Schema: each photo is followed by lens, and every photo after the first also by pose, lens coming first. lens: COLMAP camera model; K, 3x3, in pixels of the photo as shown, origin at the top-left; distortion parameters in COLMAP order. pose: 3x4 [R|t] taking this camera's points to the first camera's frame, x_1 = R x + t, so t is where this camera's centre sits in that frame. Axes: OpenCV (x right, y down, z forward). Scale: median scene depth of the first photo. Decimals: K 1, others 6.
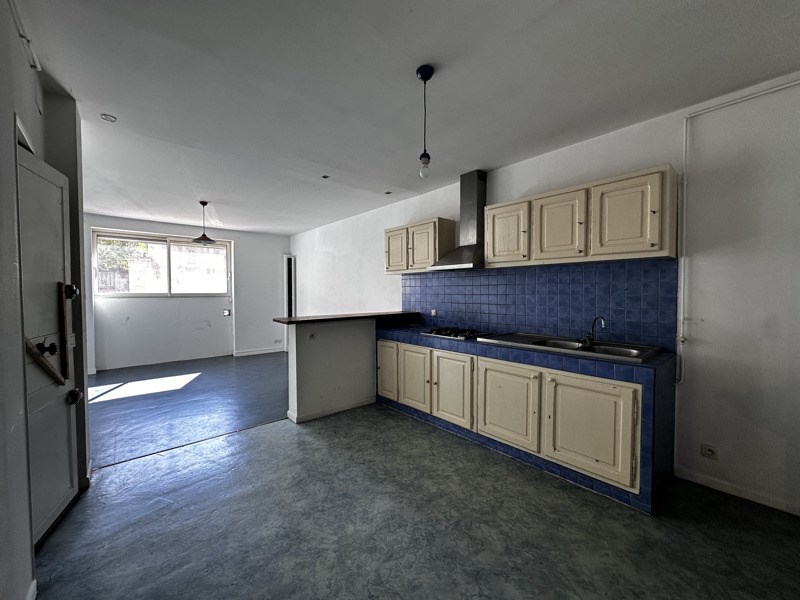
lens RADIAL K [[317.6, 0, 398.4], [0, 317.6, 299.9], [0, 0, 1]] dist [-0.000191, -0.000124]
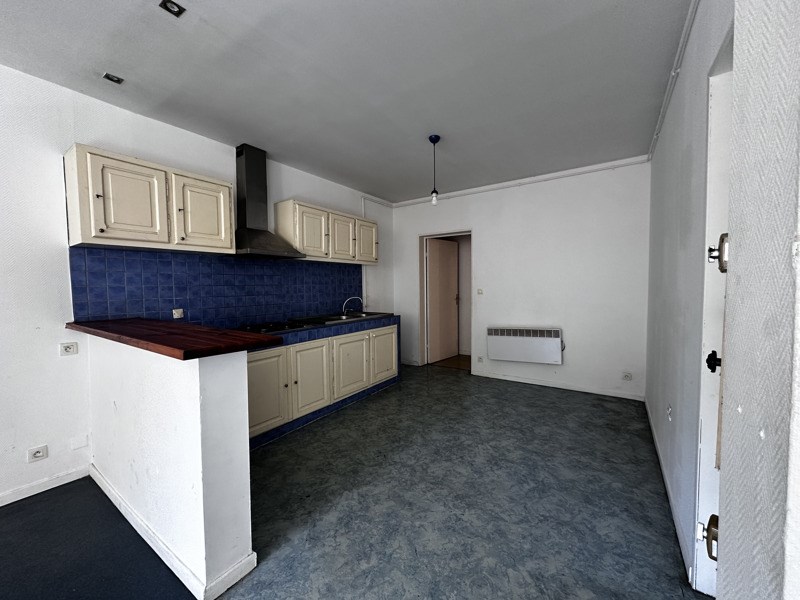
lens RADIAL K [[317.6, 0, 398.4], [0, 317.6, 299.9], [0, 0, 1]] dist [-0.000191, -0.000124]
pose [[-0.248641, -0.048786, 0.967366, -0.912888], [0.026728, 0.998005, 0.057201, -0.019106], [-0.968227, 0.040078, -0.246840, 1.029979]]
